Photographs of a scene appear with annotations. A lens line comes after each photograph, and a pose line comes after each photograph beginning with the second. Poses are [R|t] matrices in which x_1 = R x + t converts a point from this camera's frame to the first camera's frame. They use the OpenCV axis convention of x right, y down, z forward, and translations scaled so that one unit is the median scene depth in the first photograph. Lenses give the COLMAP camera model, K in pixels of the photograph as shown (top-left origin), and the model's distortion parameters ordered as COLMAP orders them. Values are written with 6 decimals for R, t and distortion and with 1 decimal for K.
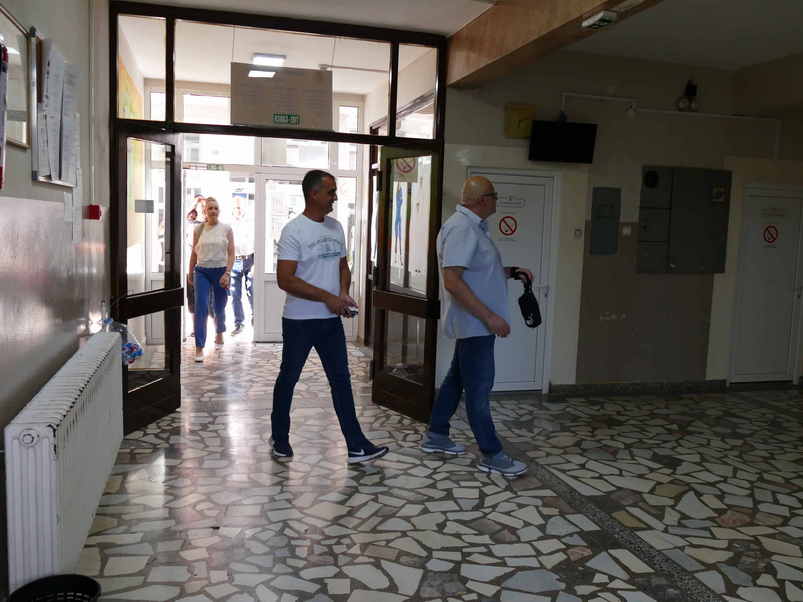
lens RADIAL K [[726.2, 0, 401.5], [0, 726.2, 301.0], [0, 0, 1]] dist [0.002164, 0.001447]
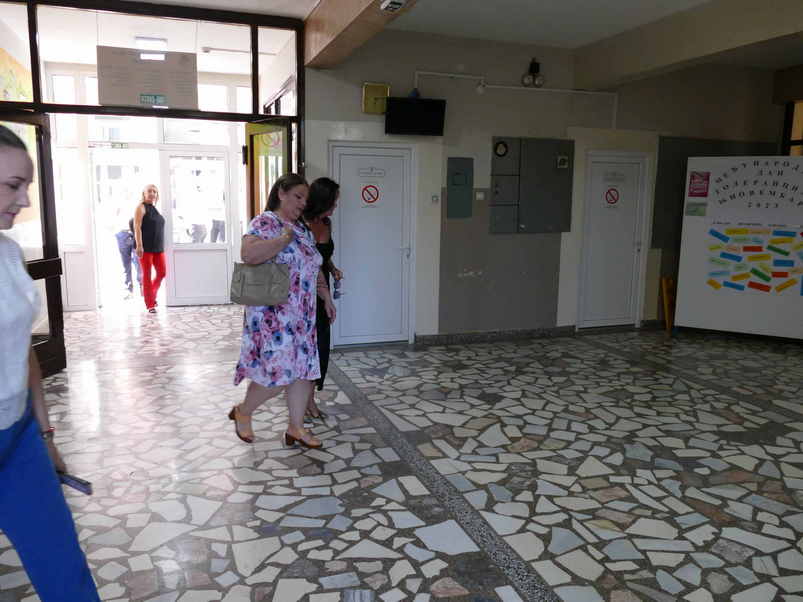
lens RADIAL K [[655.1, 0, 401.5], [0, 655.1, 301.0], [0, 0, 1]] dist [-0.006257, 0.010192]
pose [[0.997697, -0.032198, 0.059695, 0.161216], [0.028866, 0.998021, 0.055869, 0.006180], [-0.061376, -0.054017, 0.996652, -0.007465]]
